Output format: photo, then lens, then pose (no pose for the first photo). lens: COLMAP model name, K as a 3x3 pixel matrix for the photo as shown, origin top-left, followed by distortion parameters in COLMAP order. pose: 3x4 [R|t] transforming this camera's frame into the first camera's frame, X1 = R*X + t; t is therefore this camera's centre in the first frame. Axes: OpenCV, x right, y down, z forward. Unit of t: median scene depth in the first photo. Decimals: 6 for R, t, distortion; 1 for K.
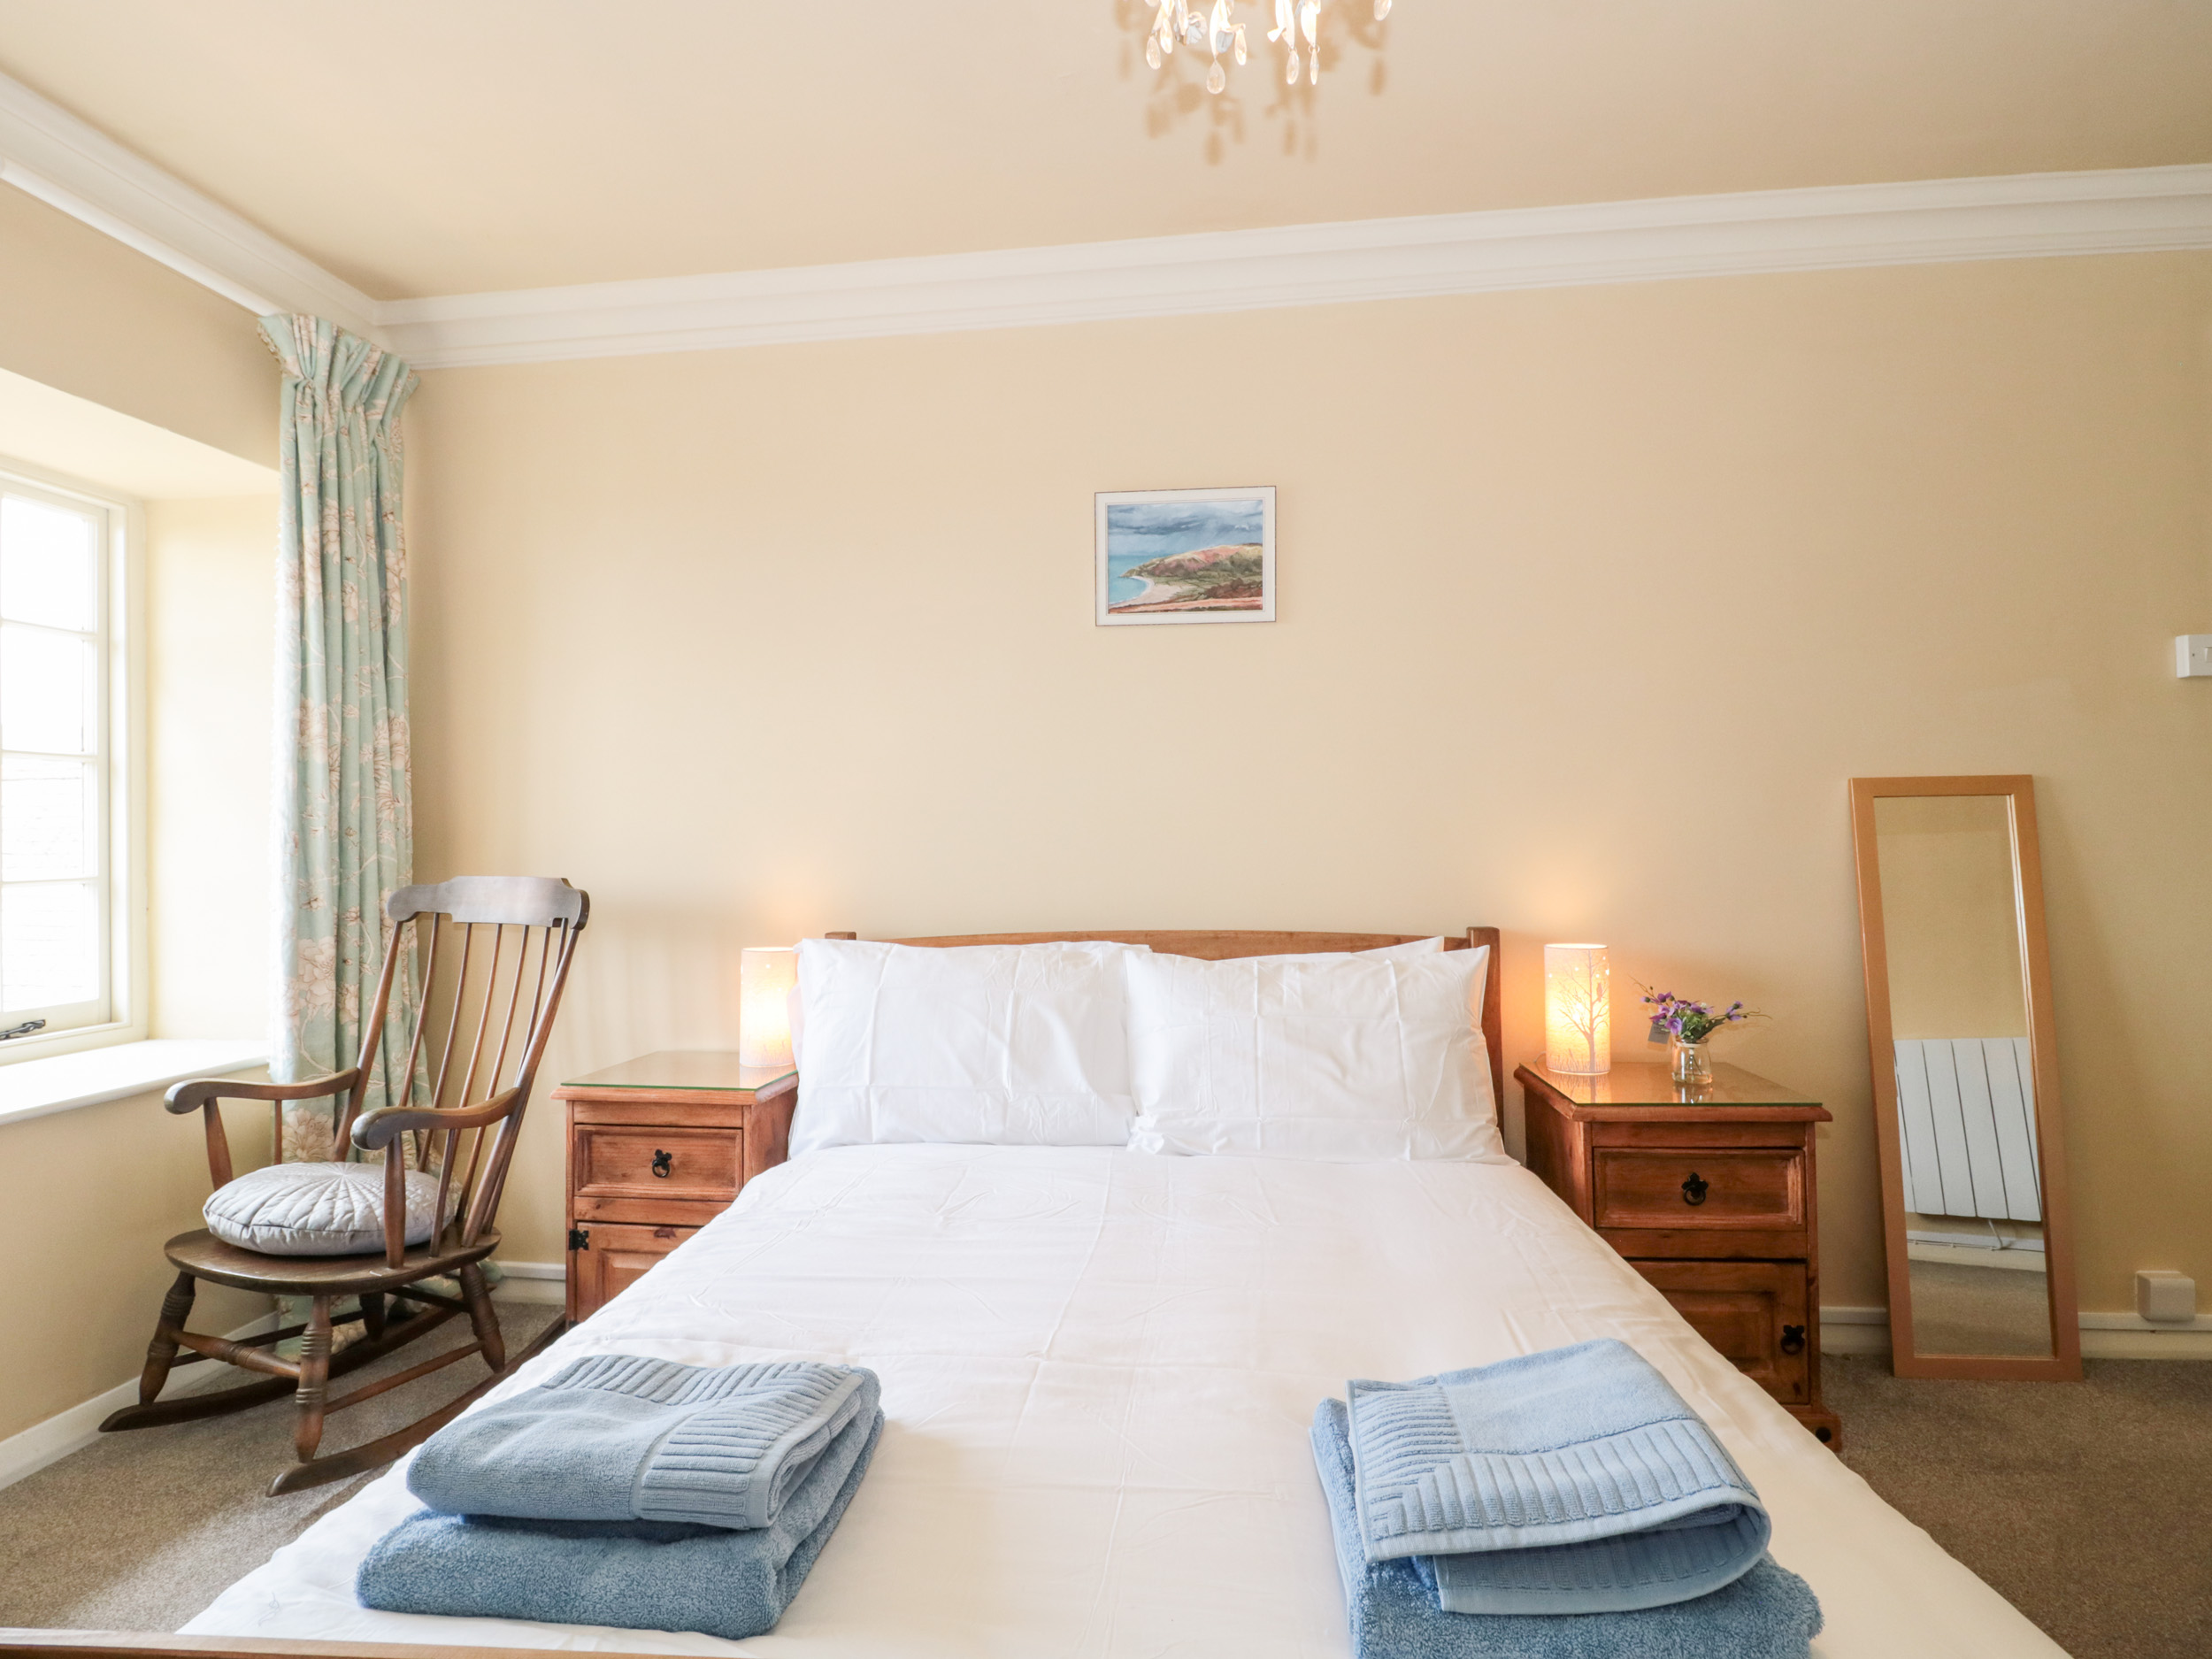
lens RADIAL K [[1159.0, 0, 1127.4], [0, 1159.0, 833.6], [0, 0, 1]] dist [0.000845, -0.011471]
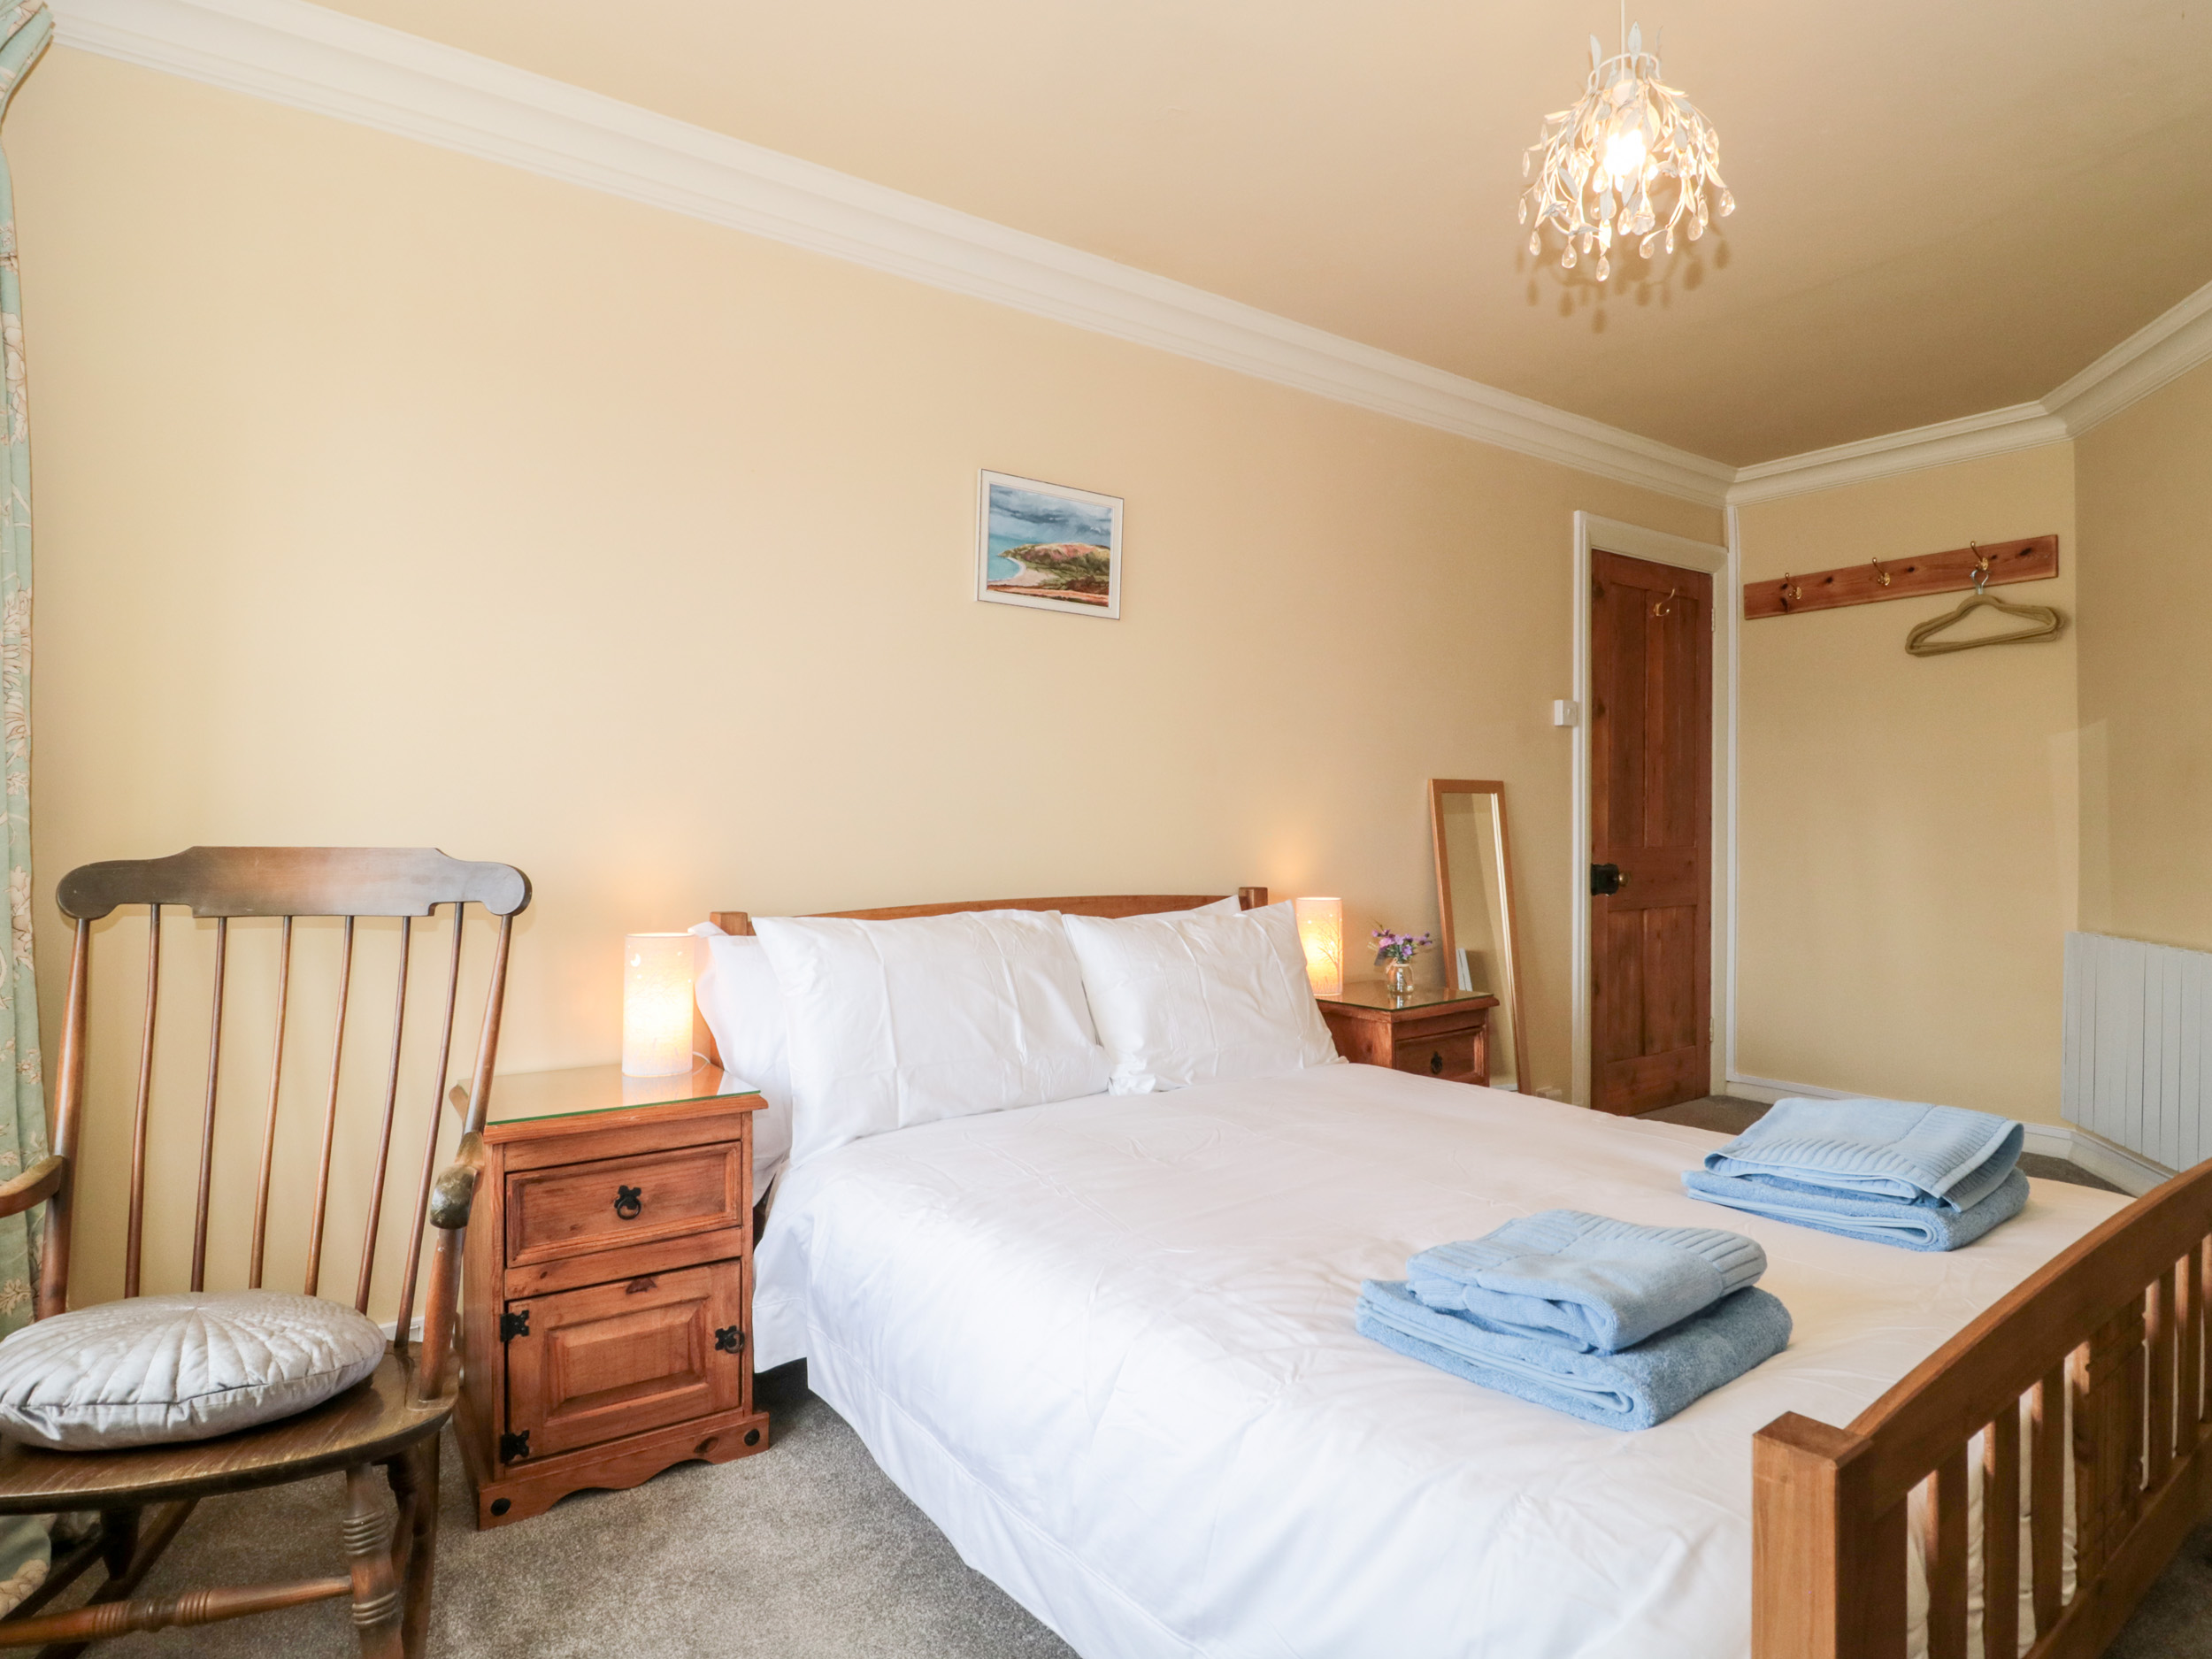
lens RADIAL K [[1159.0, 0, 1124.2], [0, 1159.0, 833.0], [0, 0, 1]] dist [0.000845, -0.011471]
pose [[0.747624, 0.007508, 0.664080, -0.619543], [-0.011262, 0.999936, 0.001374, 0.022103], [-0.664027, -0.008506, 0.747660, 0.159217]]
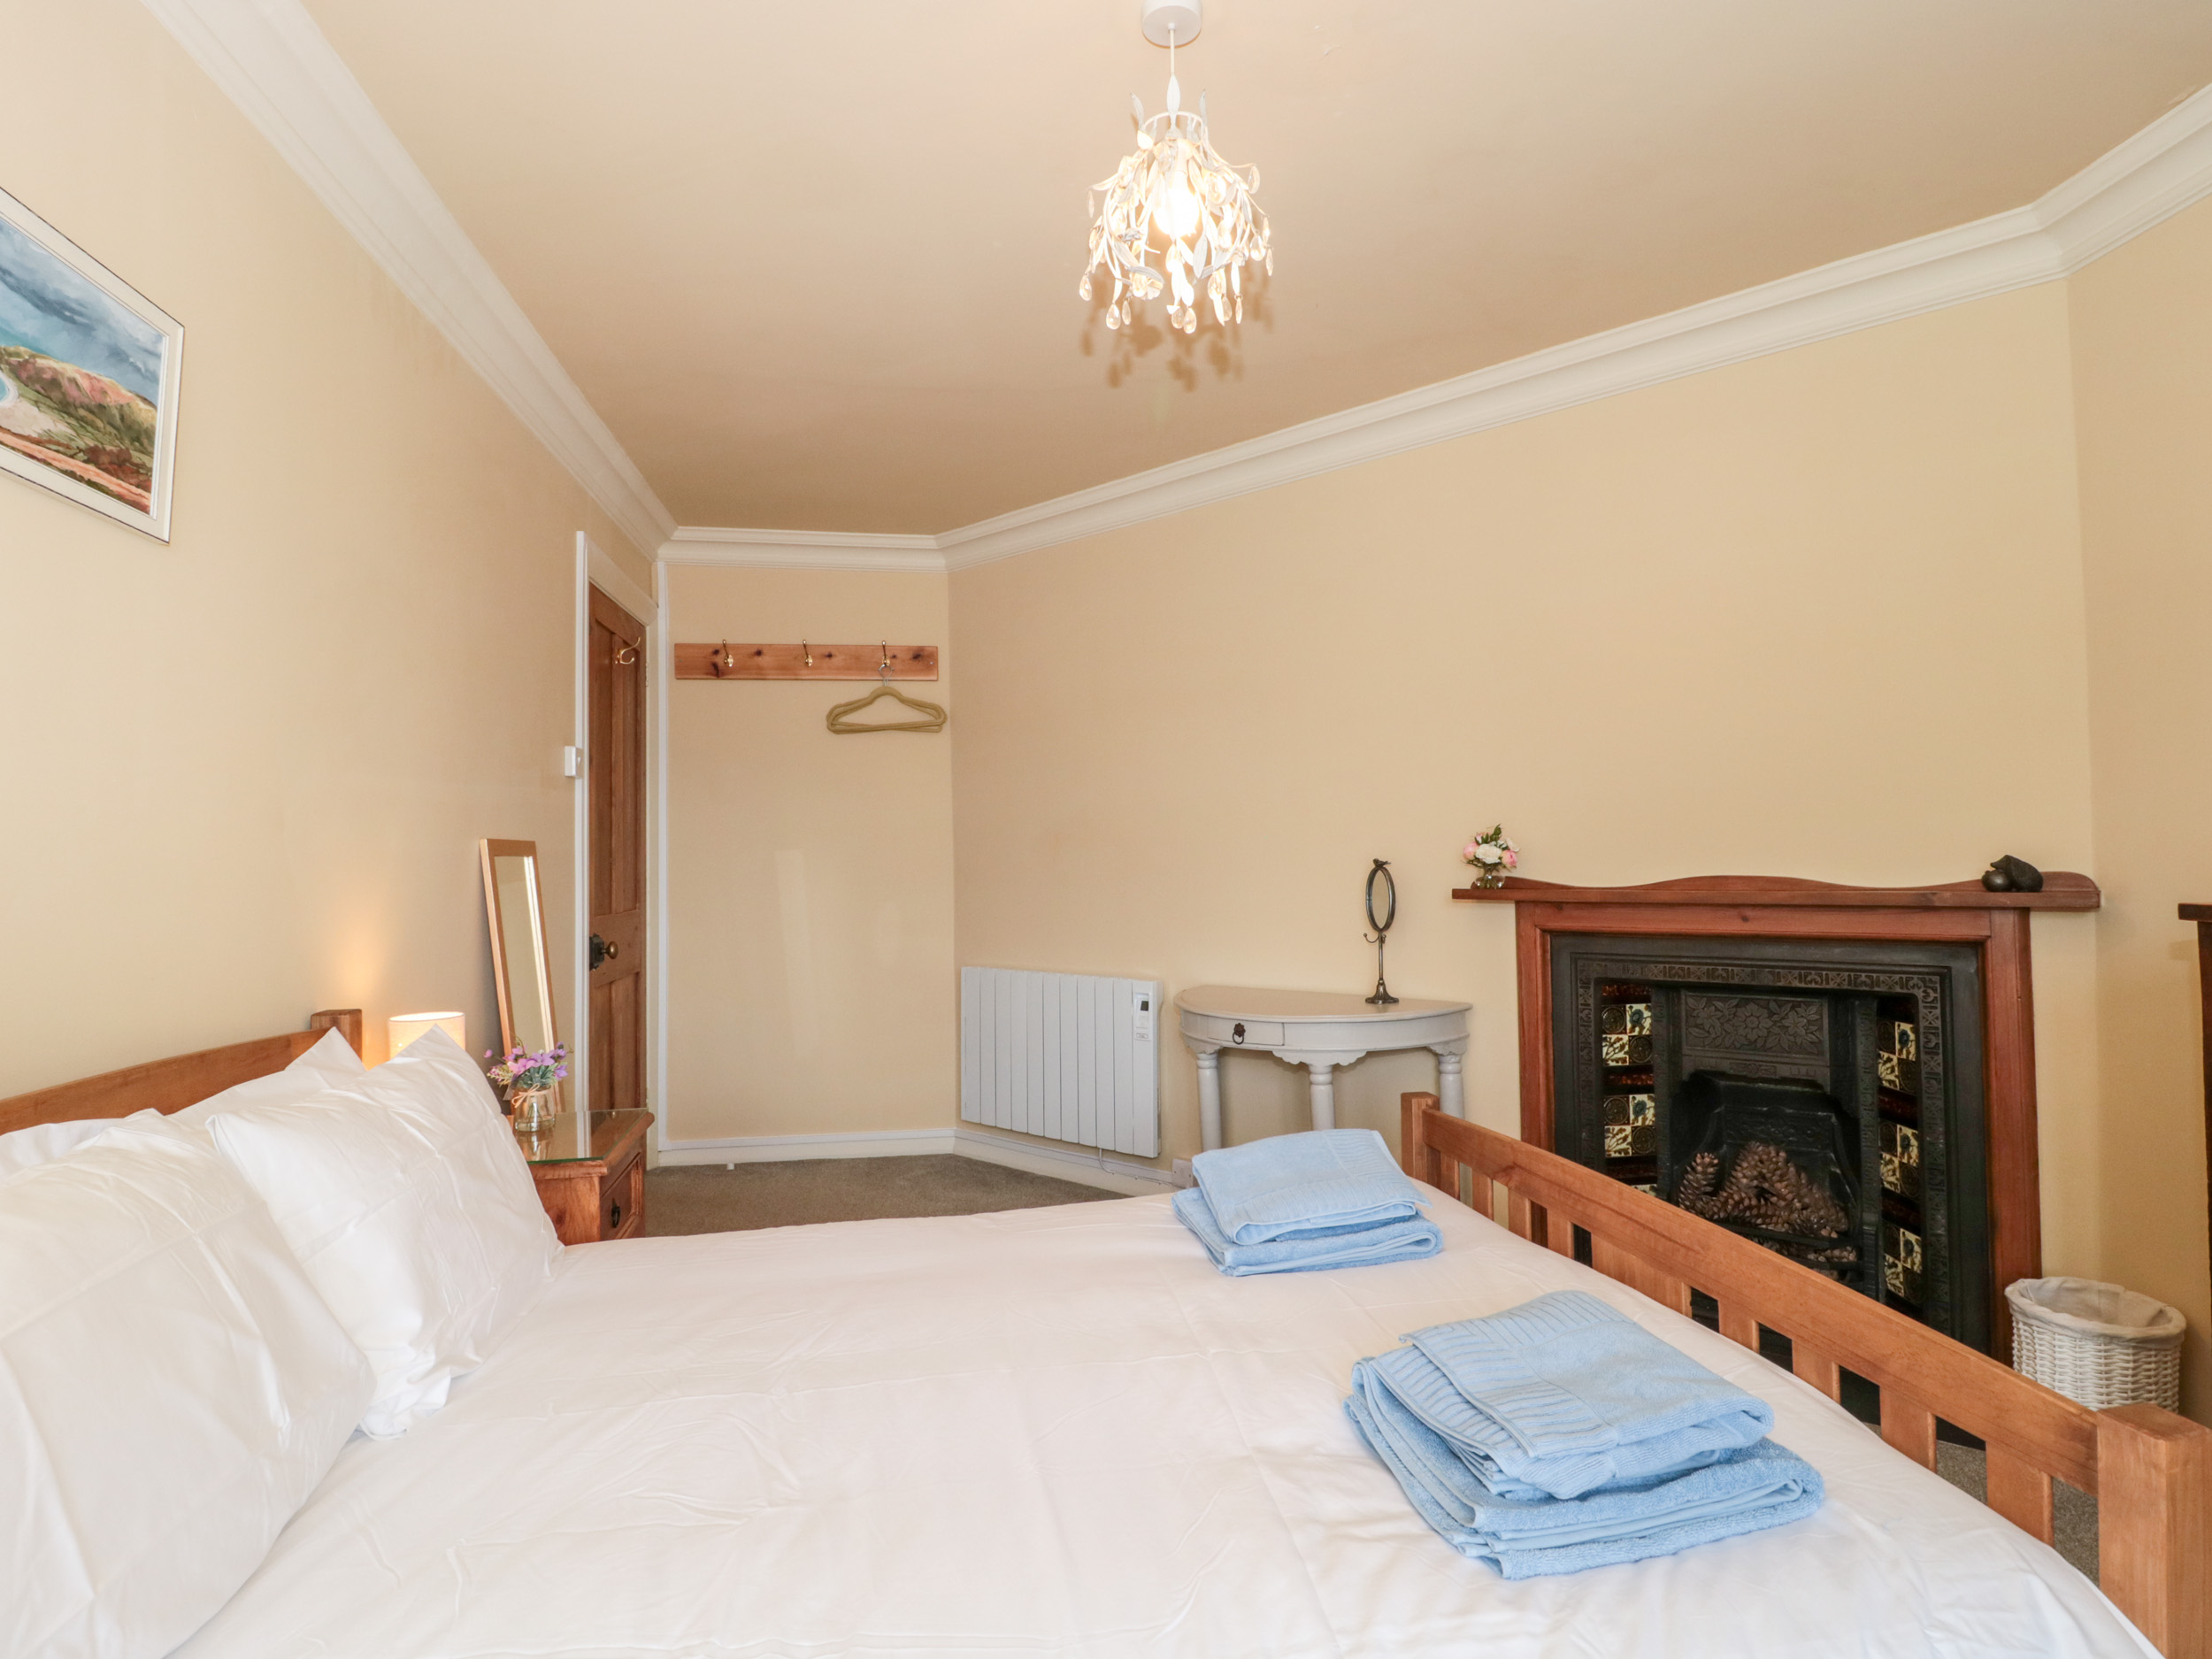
lens RADIAL K [[1159.0, 0, 1078.9], [0, 1159.0, 827.1], [0, 0, 1]] dist [0.000845, -0.011471]
pose [[-0.230601, 0.047734, 0.971877, -0.567446], [0.015562, 0.998849, -0.045366, 0.000162], [-0.972924, 0.004663, -0.231079, 0.686497]]
